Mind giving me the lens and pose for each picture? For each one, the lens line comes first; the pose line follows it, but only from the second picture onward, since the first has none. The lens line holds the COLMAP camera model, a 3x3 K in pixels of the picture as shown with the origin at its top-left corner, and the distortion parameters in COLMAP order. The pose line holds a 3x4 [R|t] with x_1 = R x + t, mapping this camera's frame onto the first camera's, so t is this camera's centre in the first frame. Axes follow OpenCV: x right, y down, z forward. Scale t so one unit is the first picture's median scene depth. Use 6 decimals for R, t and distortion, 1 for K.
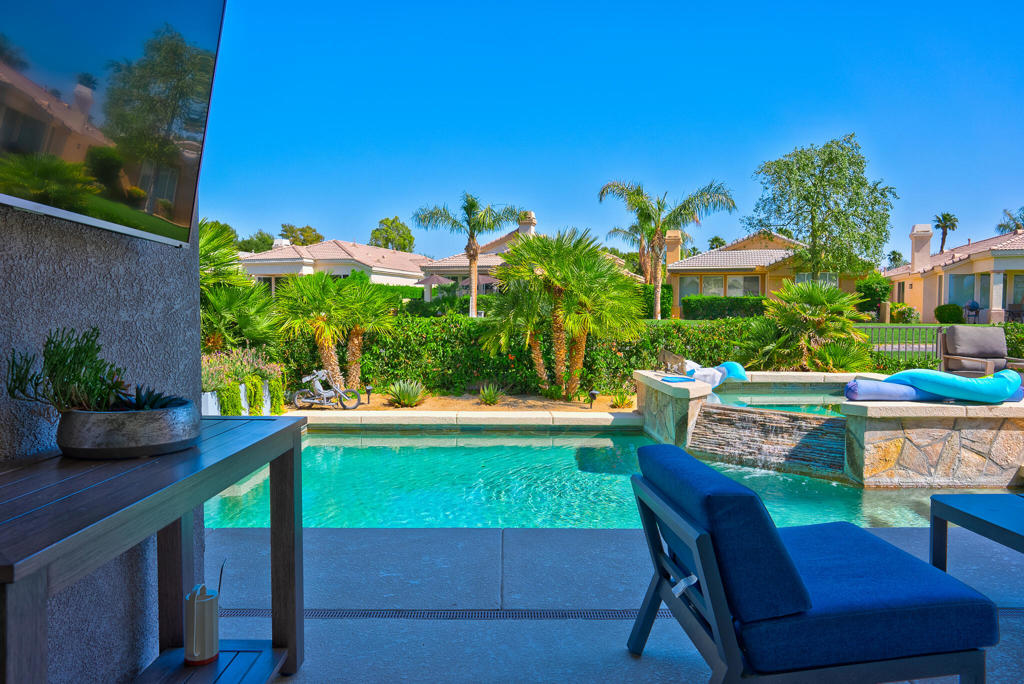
lens RADIAL K [[682.4, 0, 512.0], [0, 682.4, 342.0], [0, 0, 1]] dist [-0.003788, 0.000667]
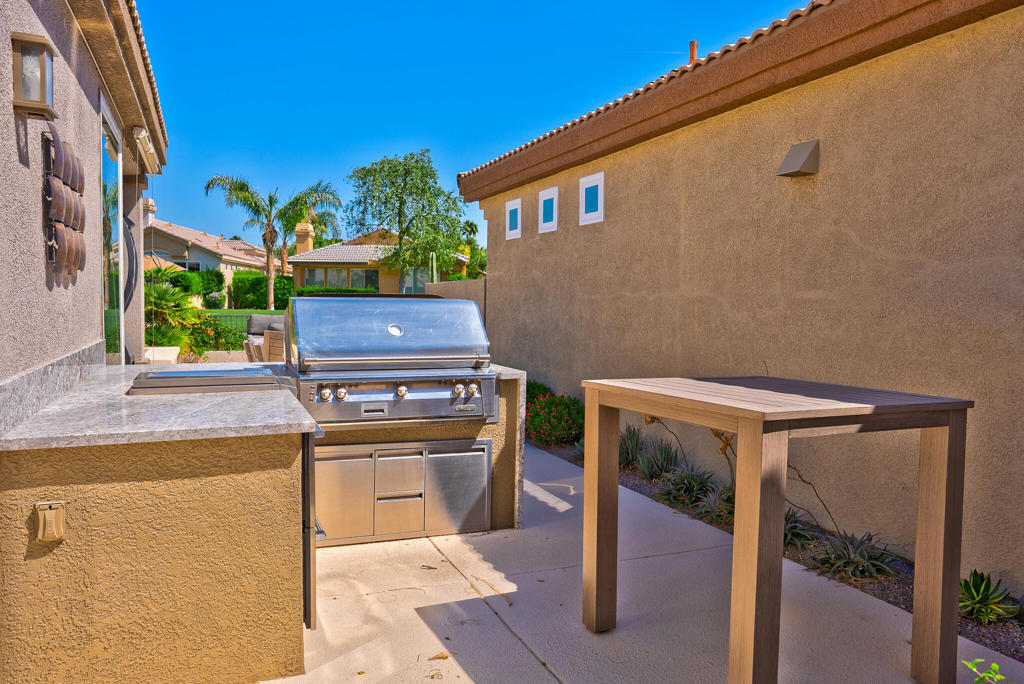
lens RADIAL K [[713.4, 0, 511.5], [0, 713.4, 337.6], [0, 0, 1]] dist [-0.042378, 0.056412]
pose [[0.925210, -0.015096, 0.379155, 0.523151], [0.012195, 0.999875, 0.010050, 0.015906], [-0.379260, -0.004674, 0.925279, -0.565700]]
